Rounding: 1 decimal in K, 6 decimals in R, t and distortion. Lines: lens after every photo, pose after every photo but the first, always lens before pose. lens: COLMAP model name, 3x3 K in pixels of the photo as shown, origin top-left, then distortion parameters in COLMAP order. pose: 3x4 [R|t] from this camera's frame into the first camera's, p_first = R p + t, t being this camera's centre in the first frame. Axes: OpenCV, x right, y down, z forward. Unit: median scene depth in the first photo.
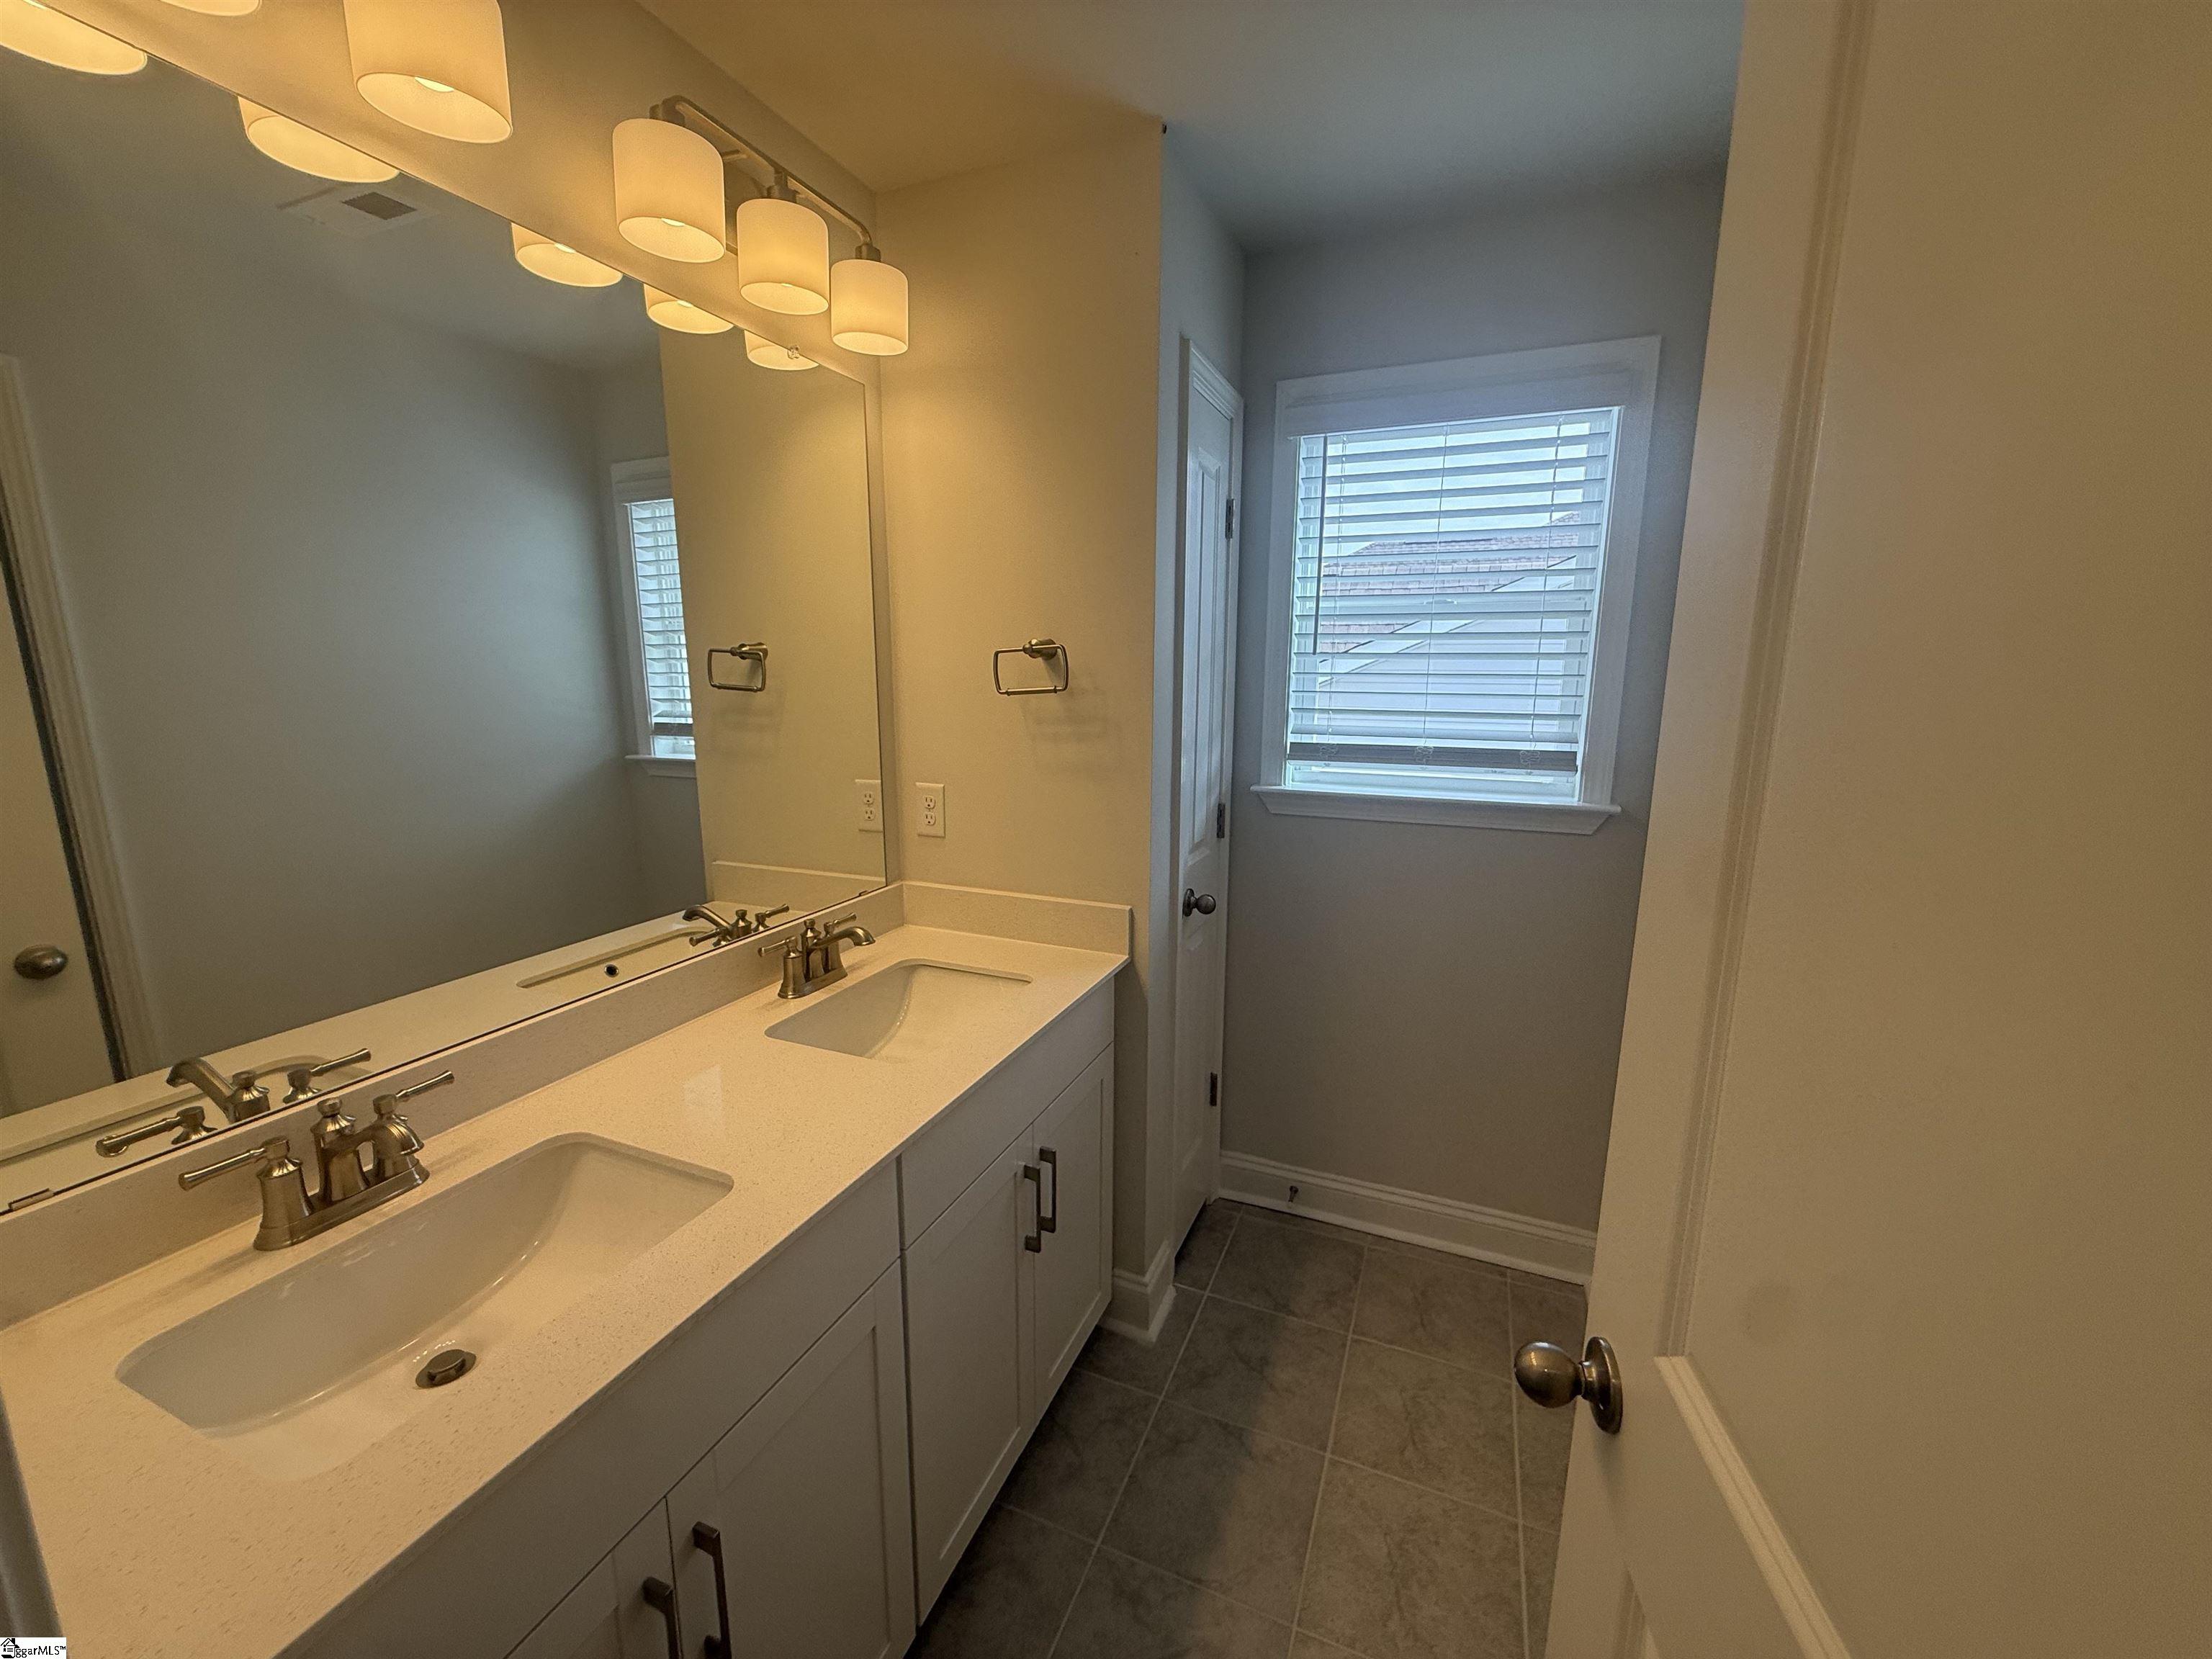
lens RADIAL K [[883.7, 0, 1101.4], [0, 883.7, 829.2], [0, 0, 1]] dist [0.001199, -0.000337]
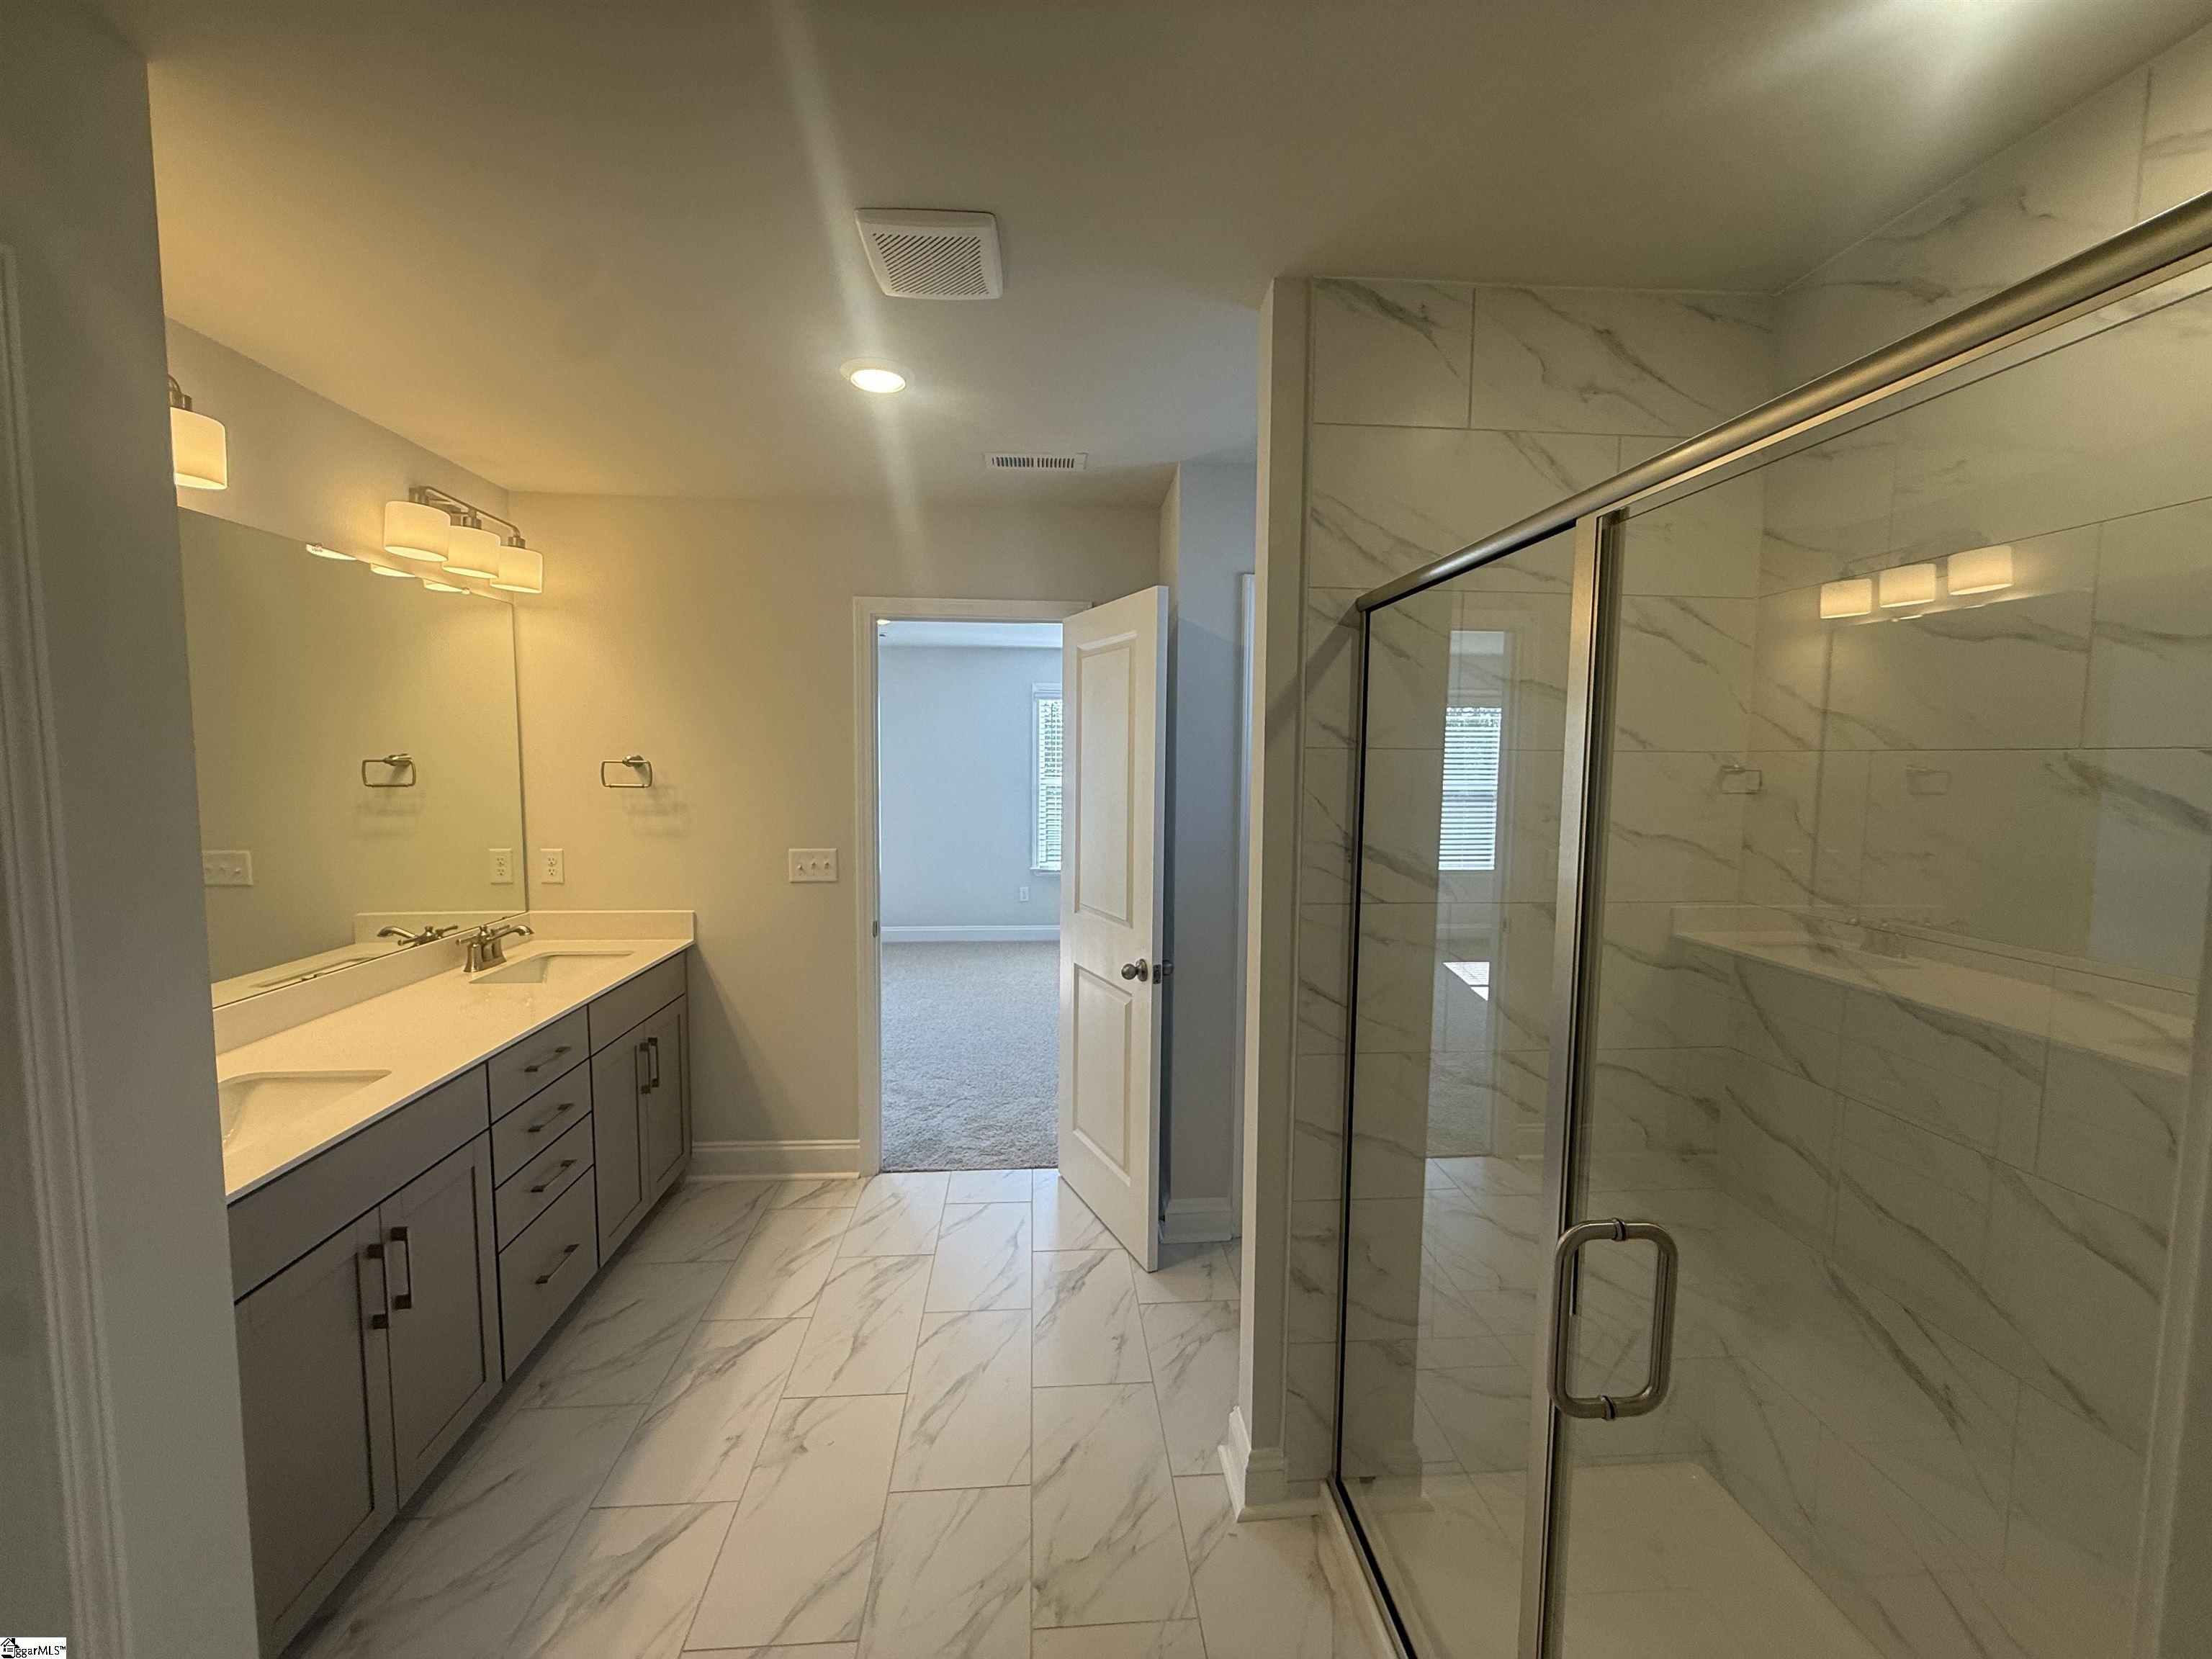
lens RADIAL K [[883.7, 0, 1086.3], [0, 883.7, 833.3], [0, 0, 1]] dist [0.001199, -0.000337]
pose [[0.890534, -0.037323, 0.453384, -0.068562], [0.078827, 0.994213, -0.072988, 0.137265], [-0.448036, 0.100737, 0.888322, -0.957573]]
